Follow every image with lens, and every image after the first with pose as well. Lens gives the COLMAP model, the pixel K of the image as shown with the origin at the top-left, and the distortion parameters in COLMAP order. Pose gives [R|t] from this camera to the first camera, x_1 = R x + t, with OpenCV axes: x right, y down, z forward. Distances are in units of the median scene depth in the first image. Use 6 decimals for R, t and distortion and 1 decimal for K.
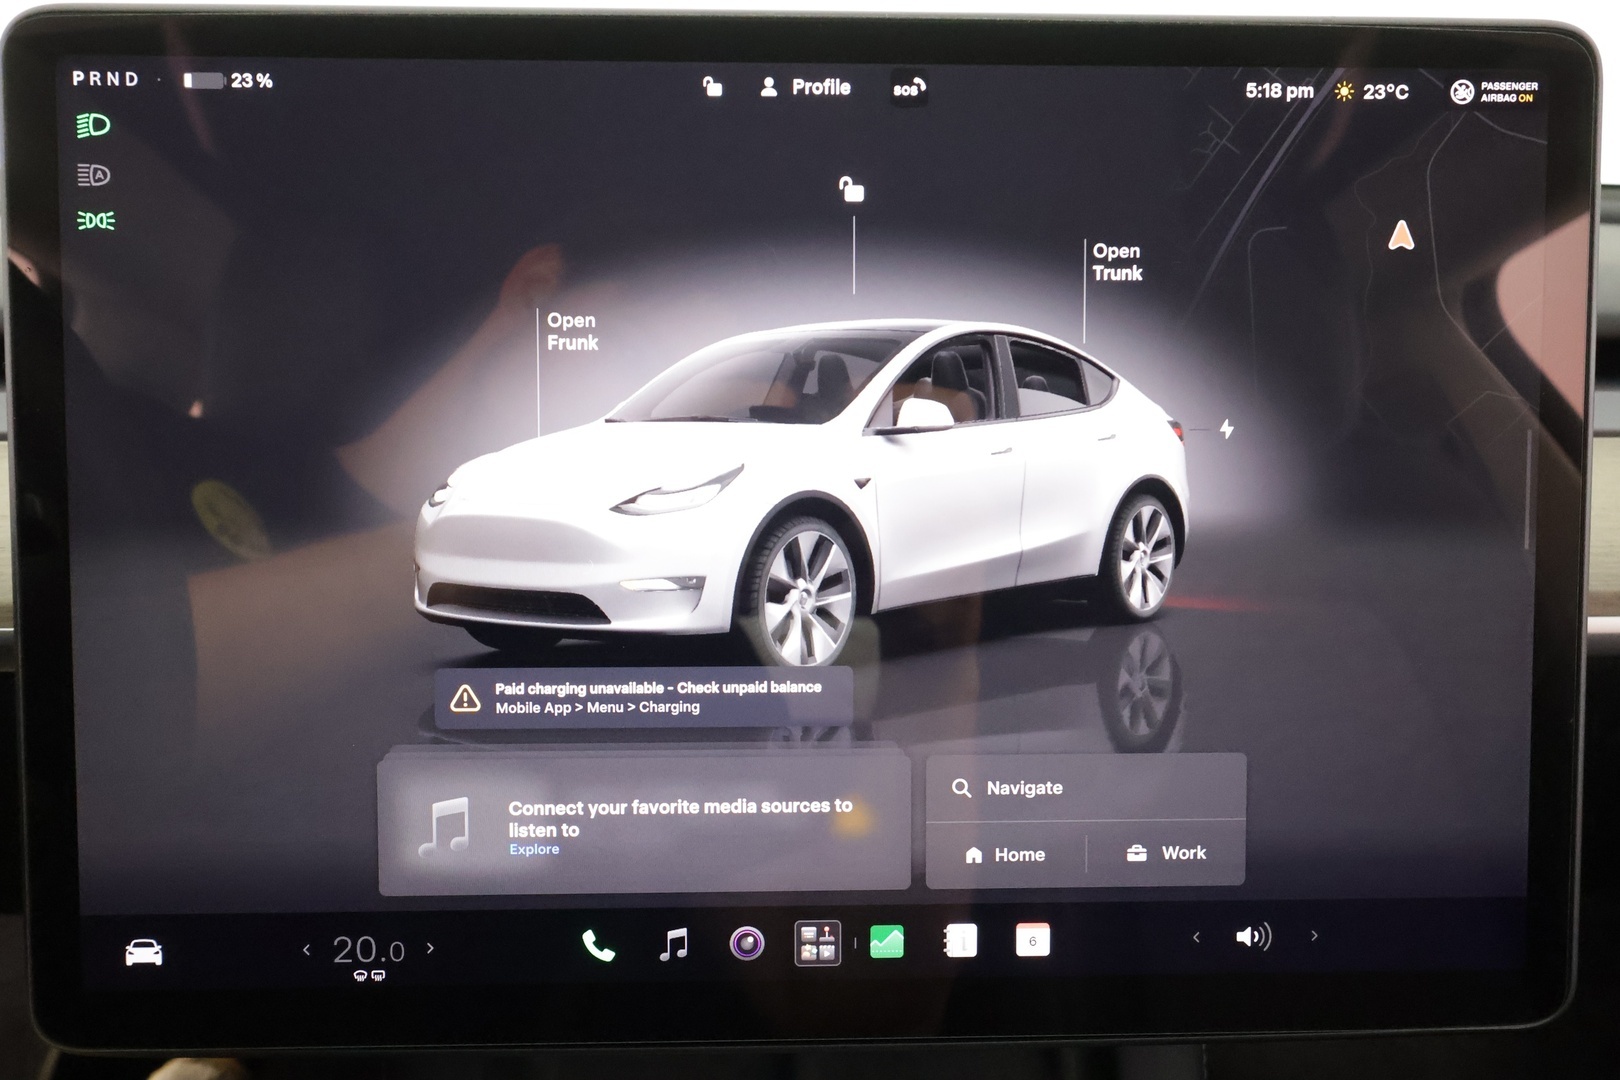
lens RADIAL K [[1321.9, 0, 662.0], [0, 1321.9, 546.8], [0, 0, 1]] dist [0.014449, 0.014374]
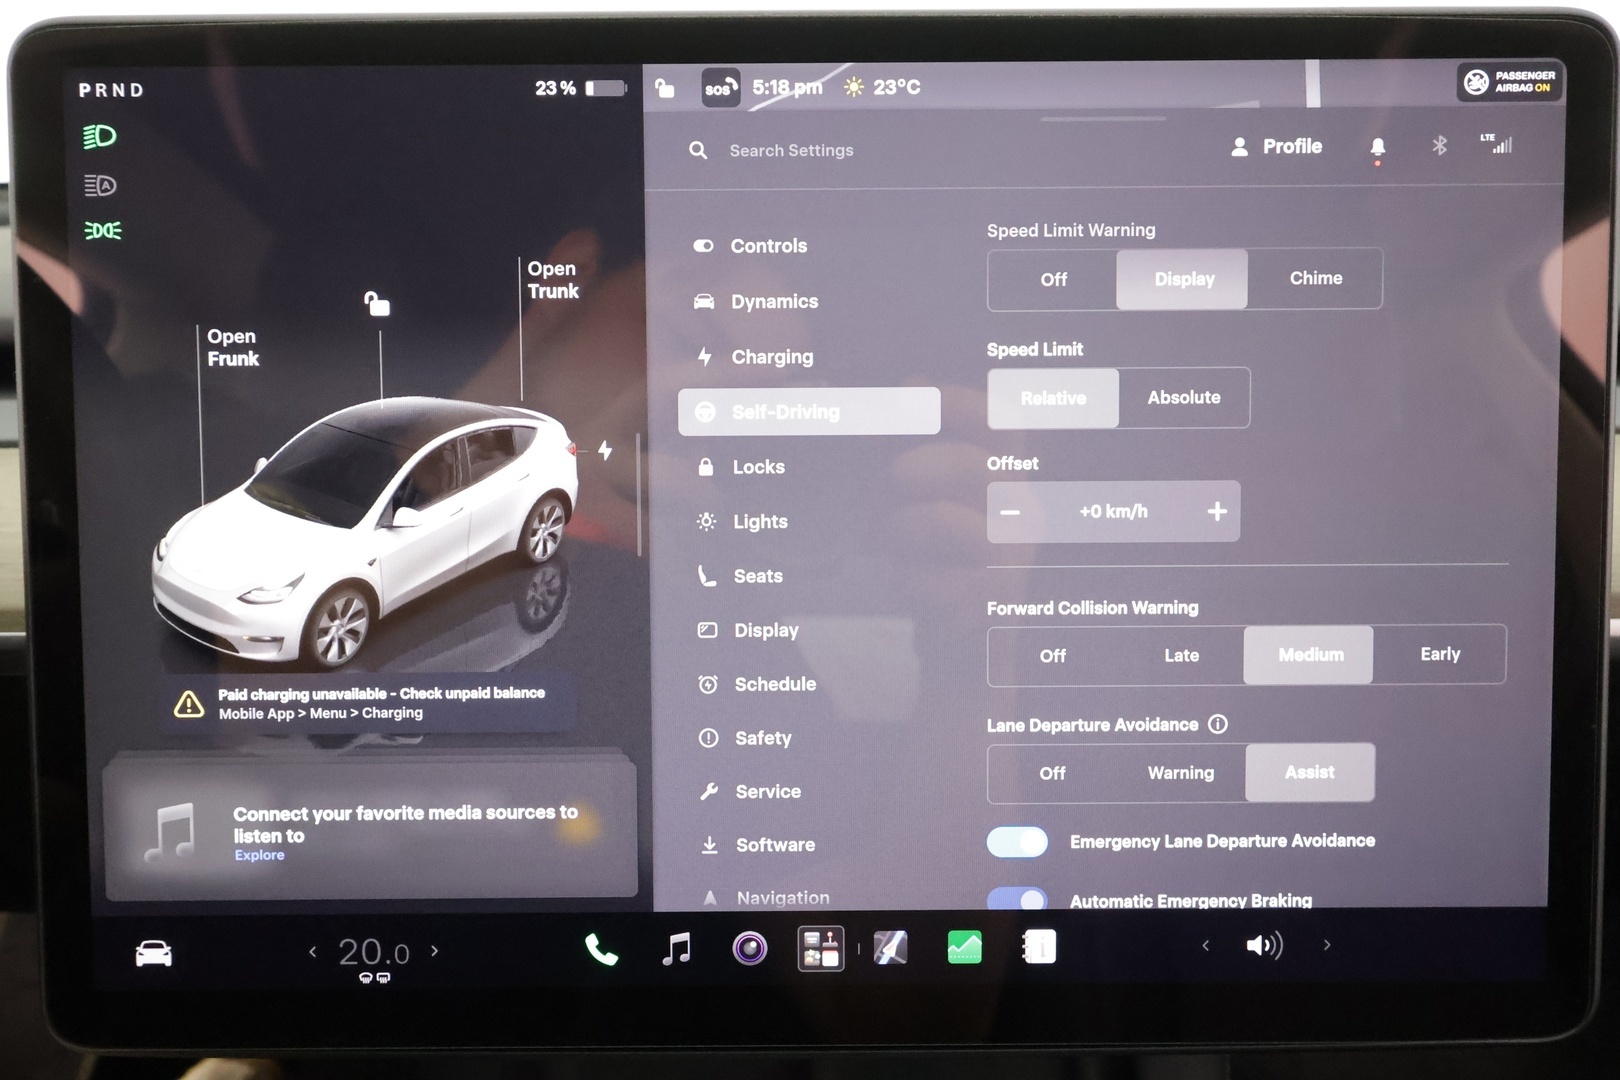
lens RADIAL K [[1321.9, 0, 805.5], [0, 1321.9, 550.1], [0, 0, 1]] dist [0.014449, 0.014374]
pose [[0.999238, -0.003558, -0.038864, 0.146178], [0.003570, 0.999994, 0.000229, -0.000164], [0.038863, -0.000367, 0.999244, 0.006866]]
